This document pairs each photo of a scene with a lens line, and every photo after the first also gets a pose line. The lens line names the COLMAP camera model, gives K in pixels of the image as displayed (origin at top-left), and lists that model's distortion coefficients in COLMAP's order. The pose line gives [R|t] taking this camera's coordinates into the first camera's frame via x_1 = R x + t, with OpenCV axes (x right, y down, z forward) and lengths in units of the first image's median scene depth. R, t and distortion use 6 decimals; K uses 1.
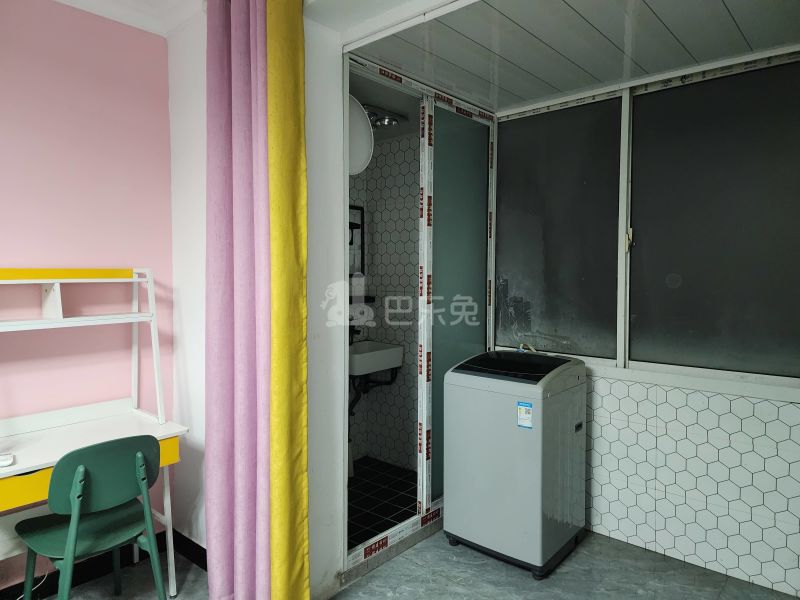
lens RADIAL K [[535.1, 0, 396.5], [0, 535.1, 292.0], [0, 0, 1]] dist [0.075729, -0.062566]
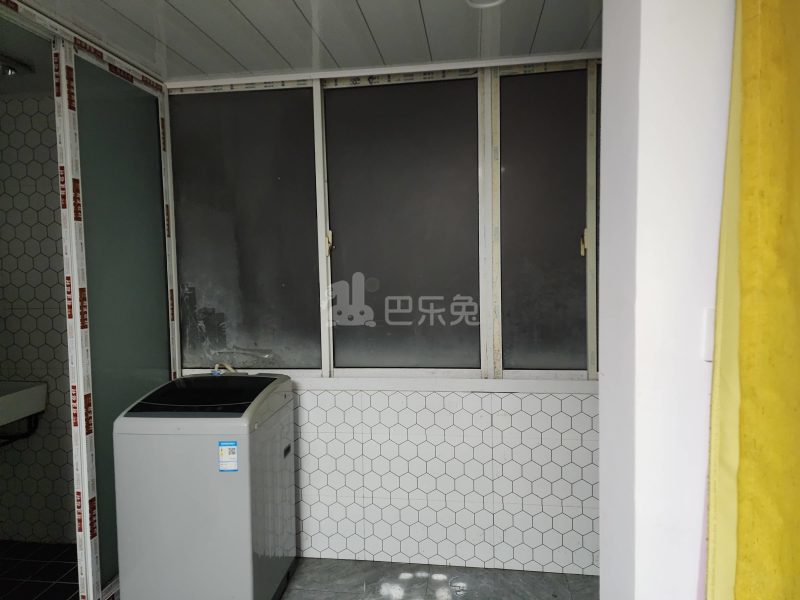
lens RADIAL K [[535.1, 0, 402.4], [0, 535.1, 293.2], [0, 0, 1]] dist [0.075729, -0.062566]
pose [[0.830010, -0.050634, 0.555446, 0.010874], [0.044051, 0.998711, 0.025216, -0.024225], [-0.556007, 0.003539, 0.831170, 0.143465]]
